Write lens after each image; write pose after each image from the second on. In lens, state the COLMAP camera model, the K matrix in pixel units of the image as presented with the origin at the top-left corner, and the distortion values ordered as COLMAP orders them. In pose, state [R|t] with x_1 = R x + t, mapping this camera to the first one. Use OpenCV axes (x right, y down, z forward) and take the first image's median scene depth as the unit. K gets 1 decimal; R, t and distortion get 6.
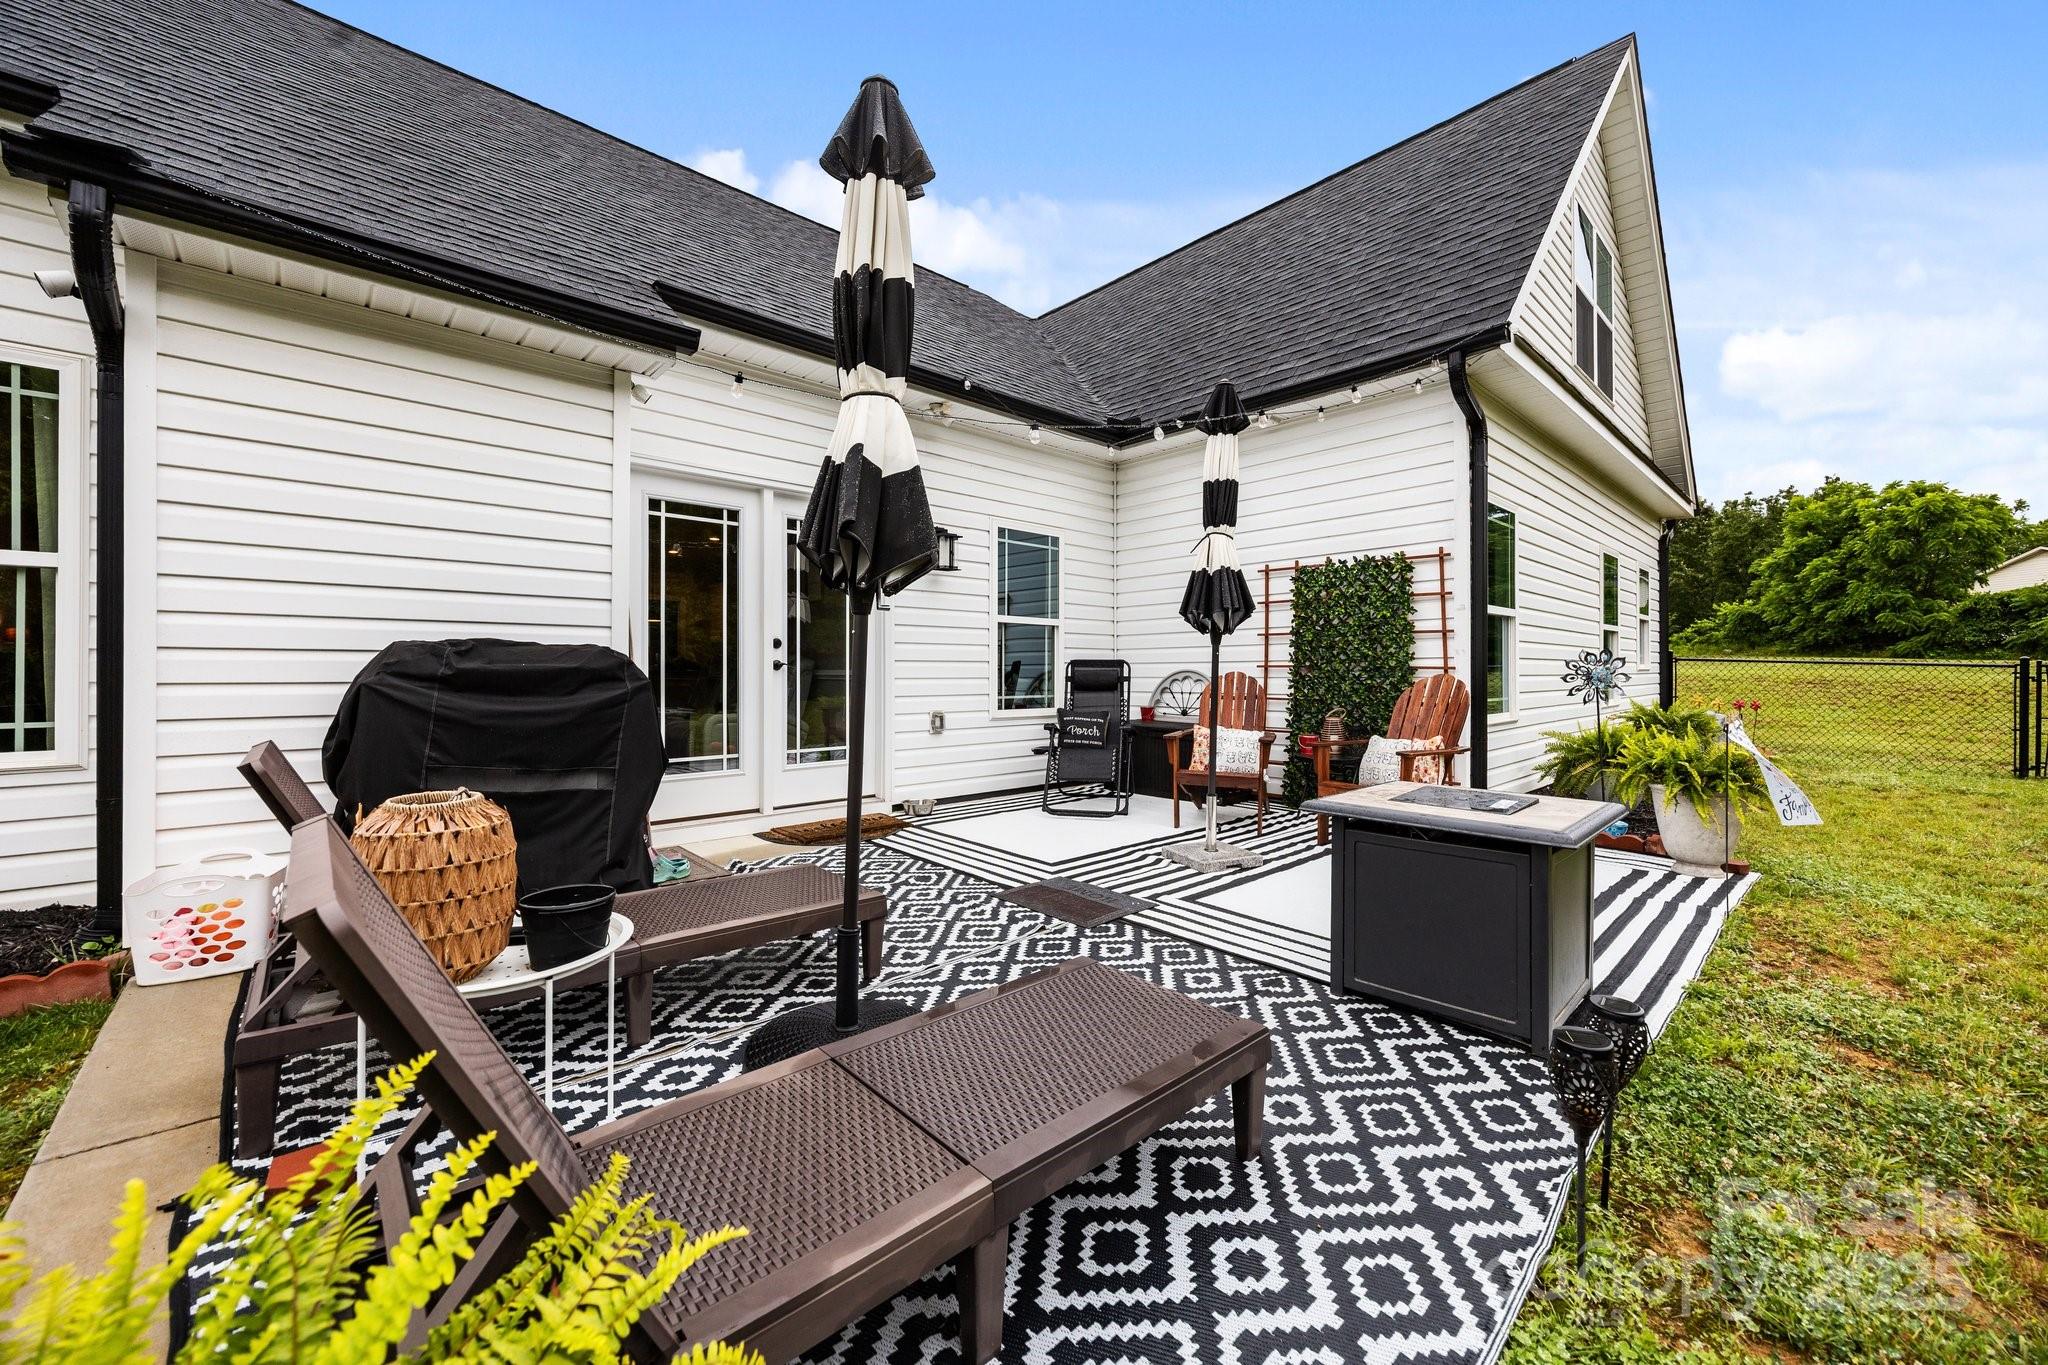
lens RADIAL K [[782.2, 0, 1026.3], [0, 782.2, 671.8], [0, 0, 1]] dist [-0.003011, 0.000511]
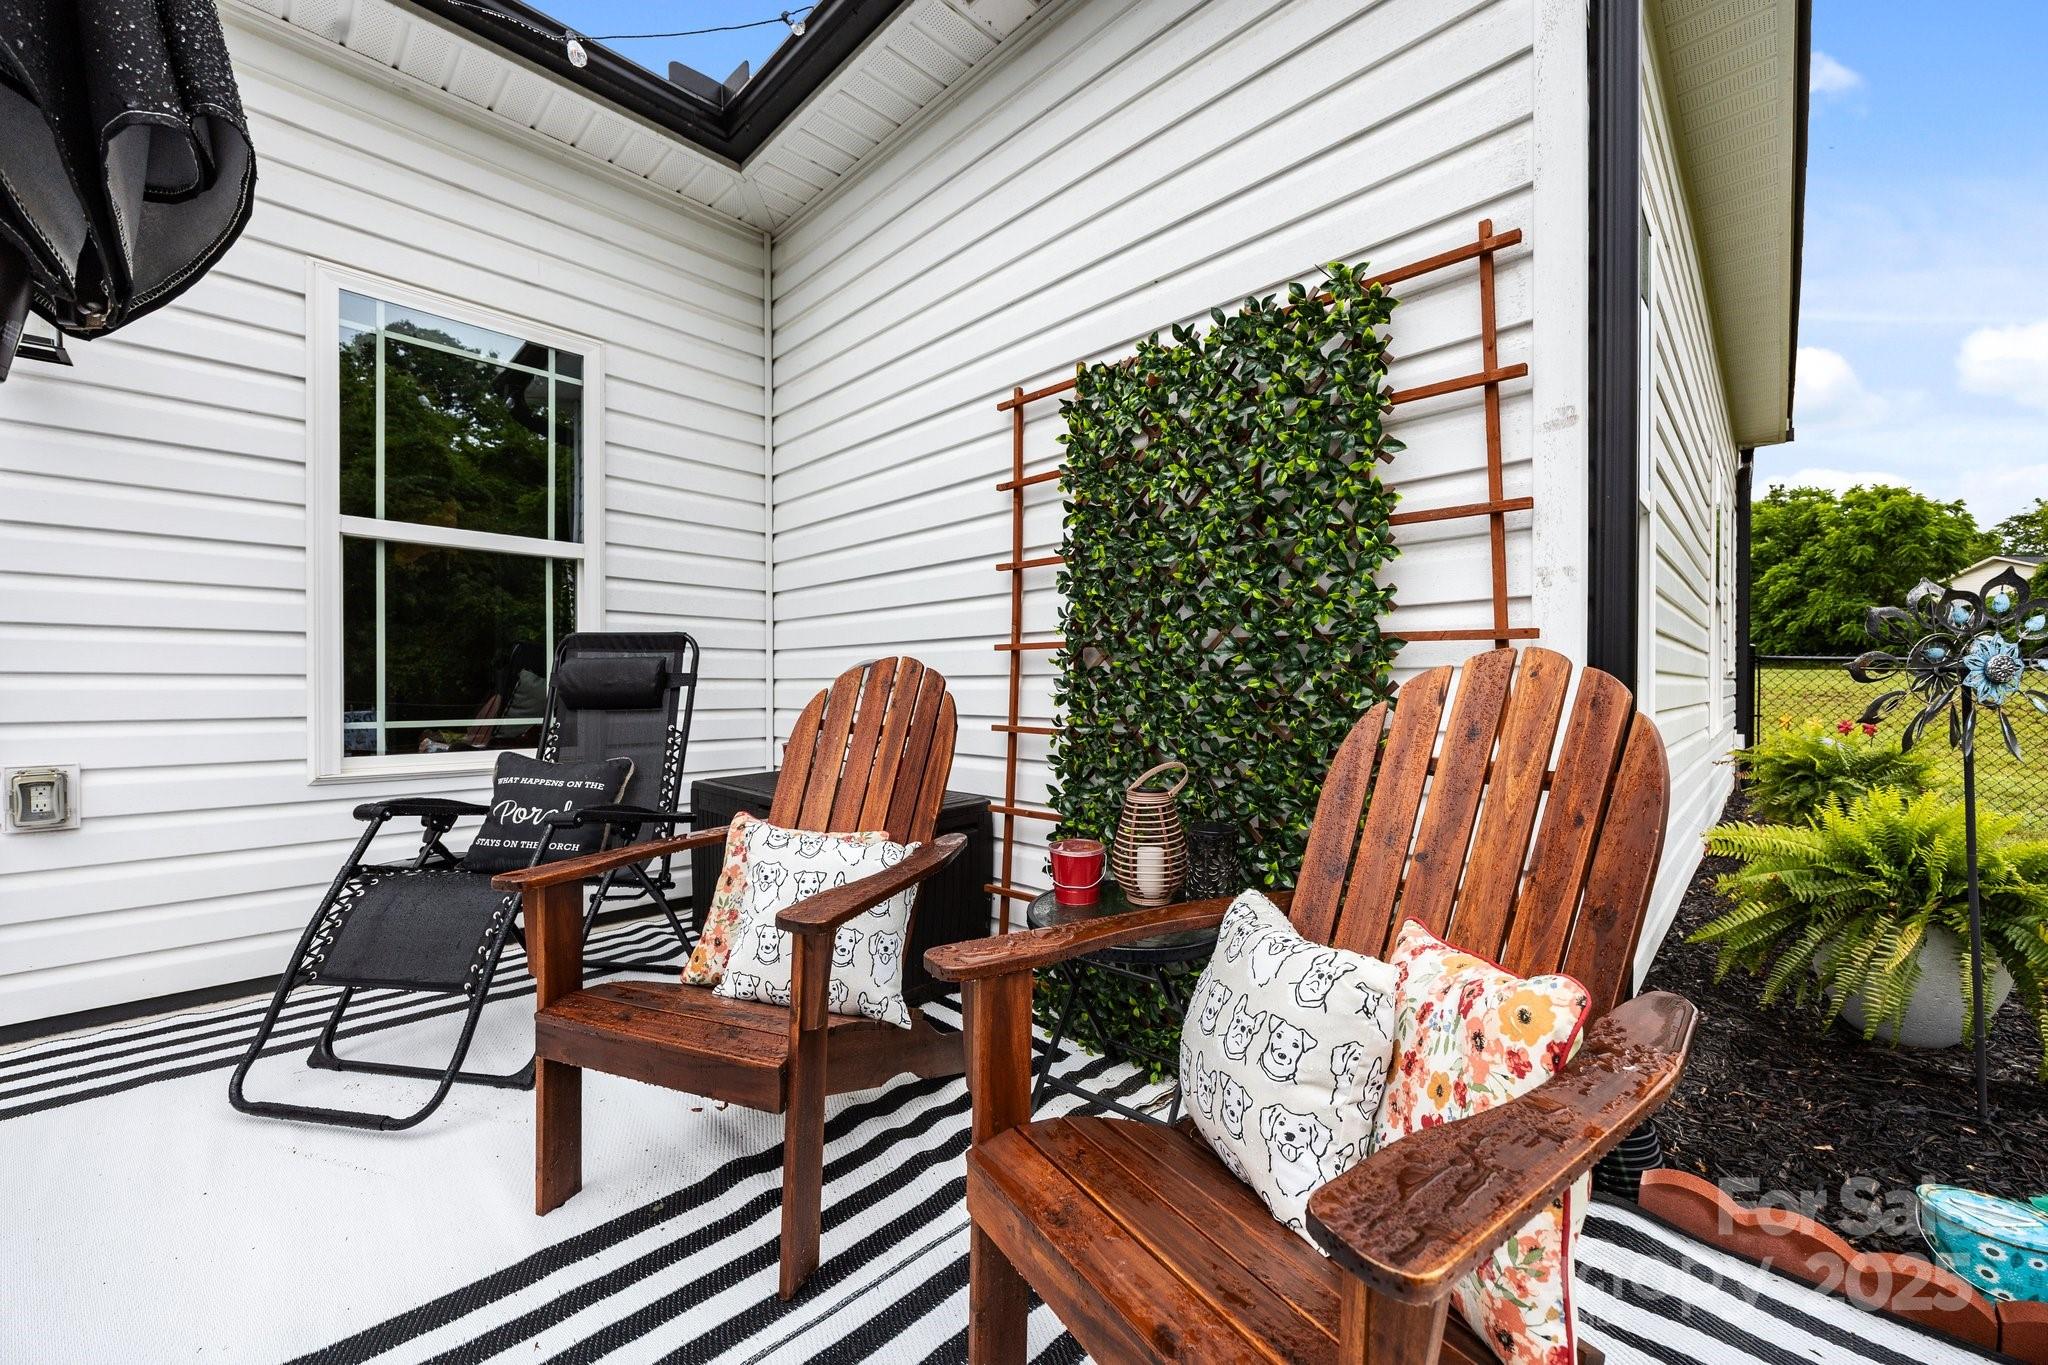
lens RADIAL K [[782.2, 0, 1022.7], [0, 782.2, 689.1], [0, 0, 1]] dist [-0.003011, 0.000511]
pose [[0.998611, 0.001937, 0.052656, 0.300421], [-0.002221, 0.999983, 0.005333, 0.012487], [-0.052645, -0.005442, 0.998598, 0.629244]]
